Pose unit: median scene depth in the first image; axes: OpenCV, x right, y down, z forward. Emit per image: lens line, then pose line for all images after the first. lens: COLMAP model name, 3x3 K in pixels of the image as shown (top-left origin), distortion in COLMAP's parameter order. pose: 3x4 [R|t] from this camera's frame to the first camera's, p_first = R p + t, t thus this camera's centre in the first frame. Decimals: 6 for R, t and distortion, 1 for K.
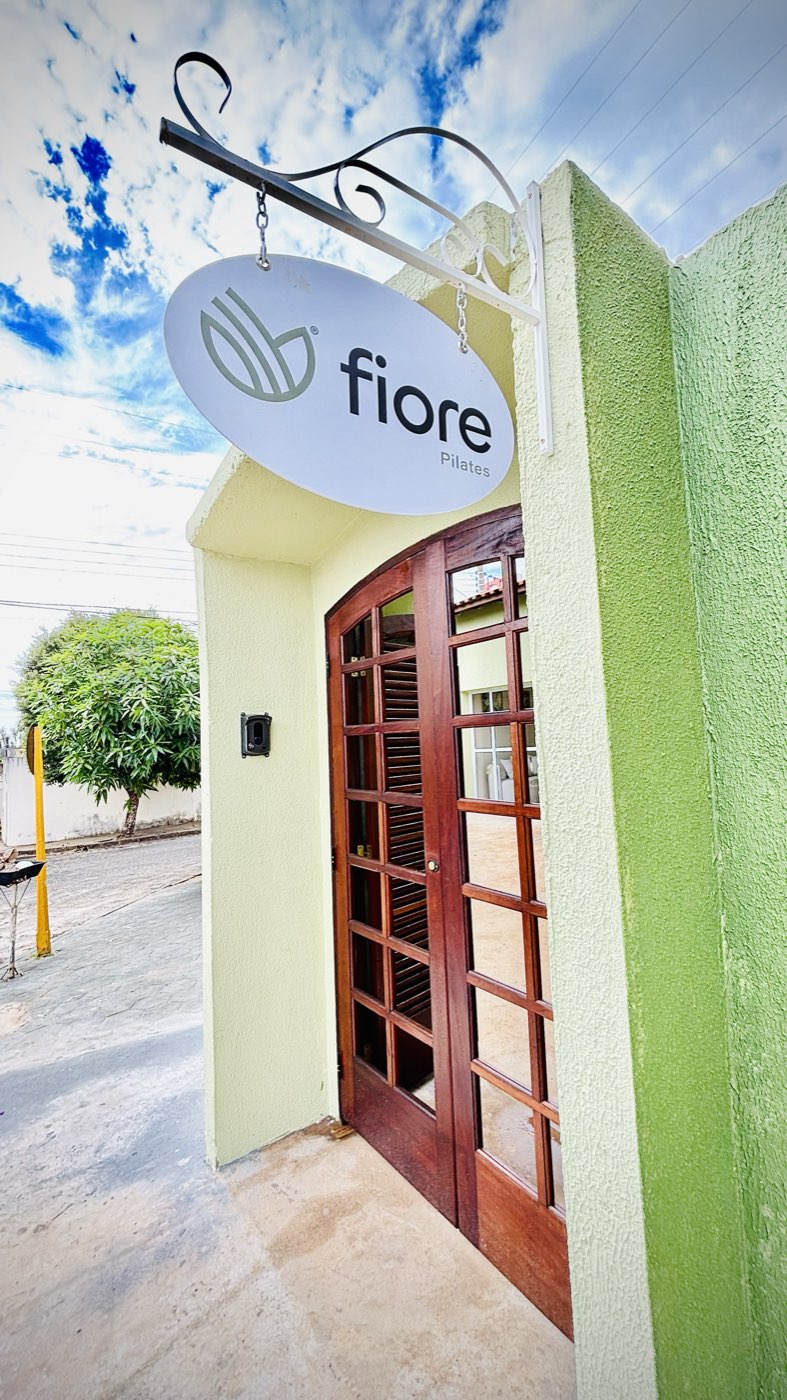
lens RADIAL K [[576.0, 0, 403.5], [0, 576.0, 696.2], [0, 0, 1]] dist [-0.011778, 0.001131]
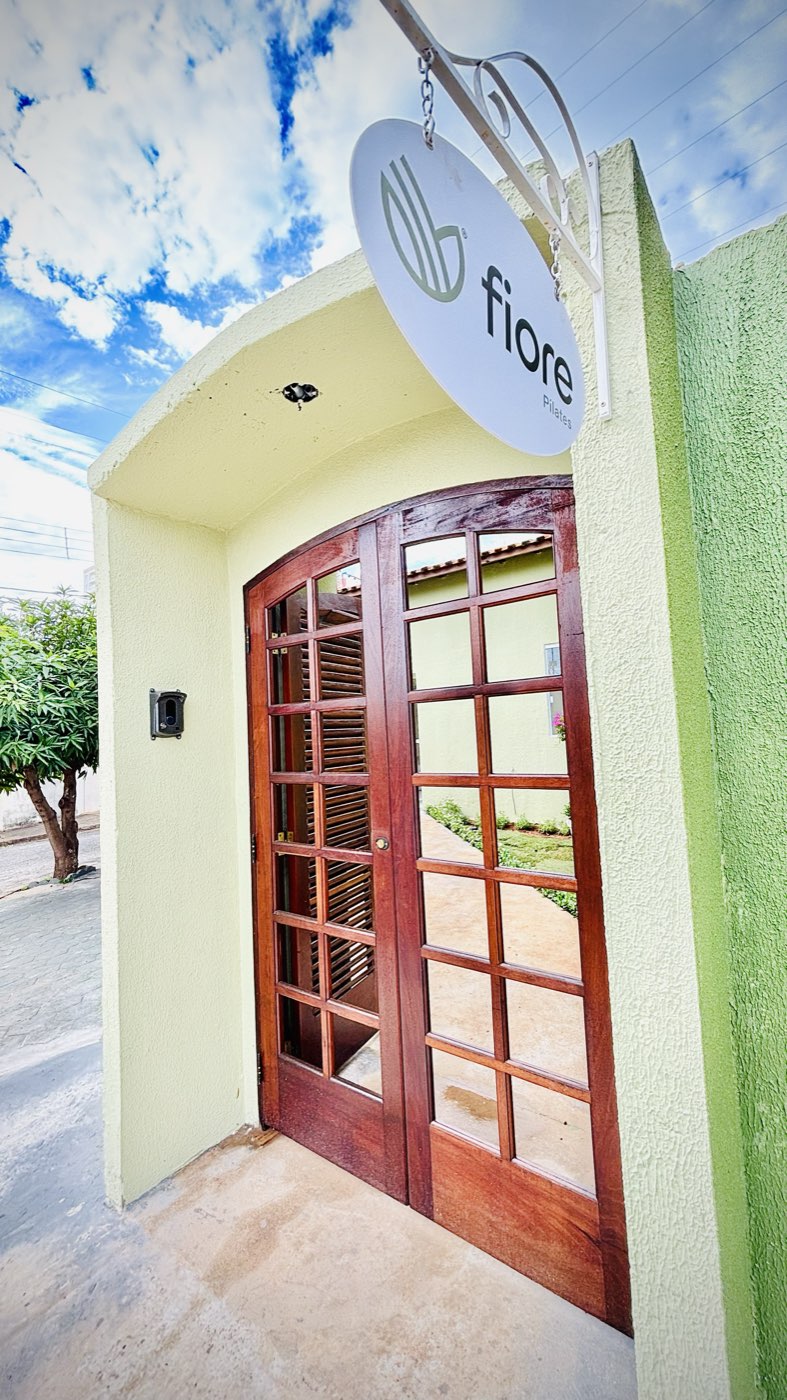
lens RADIAL K [[576.0, 0, 414.3], [0, 576.0, 696.3], [0, 0, 1]] dist [-0.011778, 0.001131]
pose [[0.958878, 0.009856, 0.283646, -0.212336], [-0.011825, 0.999916, 0.005232, 0.045242], [-0.283571, -0.008371, 0.958915, 0.058081]]
